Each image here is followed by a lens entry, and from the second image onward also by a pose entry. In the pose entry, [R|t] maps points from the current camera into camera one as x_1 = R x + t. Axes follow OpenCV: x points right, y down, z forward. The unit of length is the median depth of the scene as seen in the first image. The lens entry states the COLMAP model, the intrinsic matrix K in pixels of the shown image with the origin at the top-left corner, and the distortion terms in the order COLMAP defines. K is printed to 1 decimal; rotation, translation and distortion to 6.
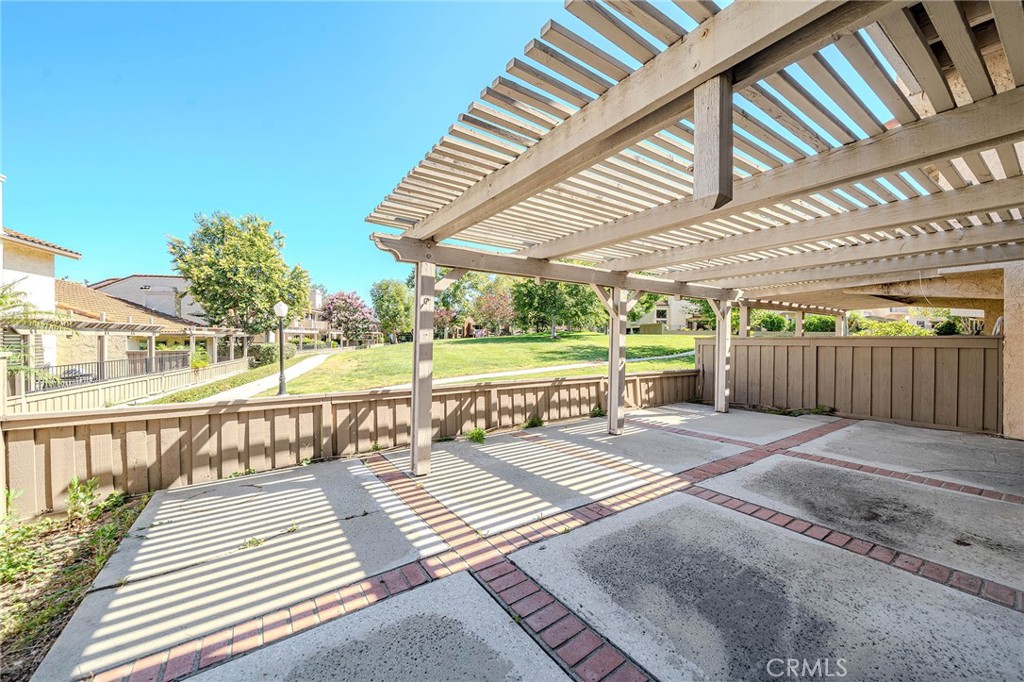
lens RADIAL K [[391.7, 0, 415.1], [0, 391.7, 340.9], [0, 0, 1]] dist [-0.001566, -0.000544]
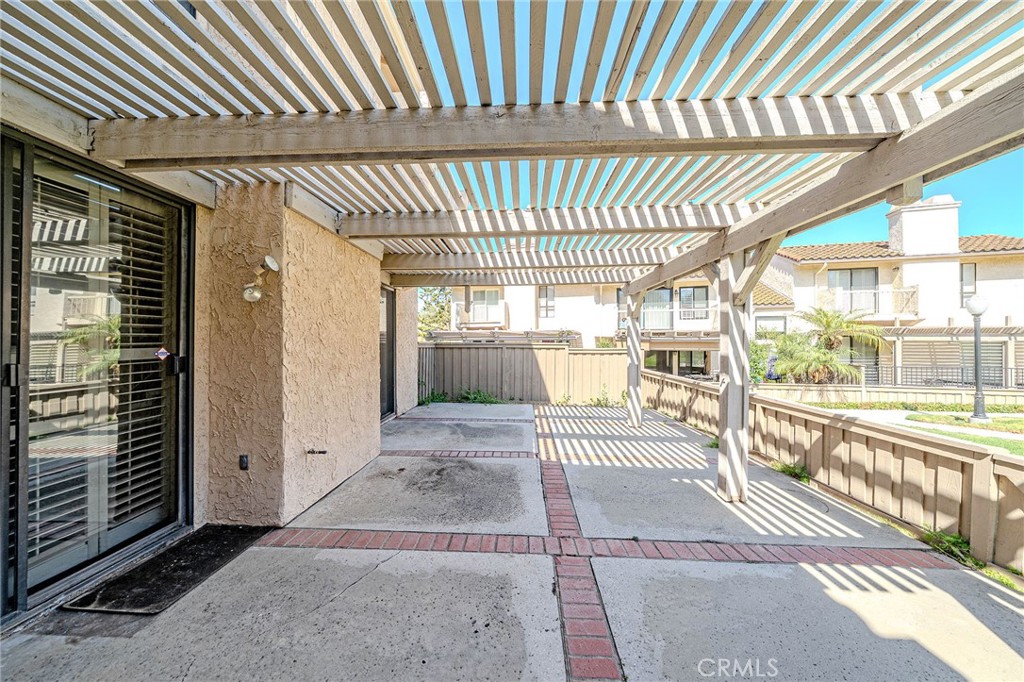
lens RADIAL K [[348.0, 0, 531.8], [0, 348.0, 338.8], [0, 0, 1]] dist [-0.009329, -0.000012]
pose [[-0.445973, -0.013484, -0.894945, 1.536422], [-0.009730, 0.999900, -0.010217, 0.000710], [0.894994, 0.004151, -0.446060, 1.321649]]
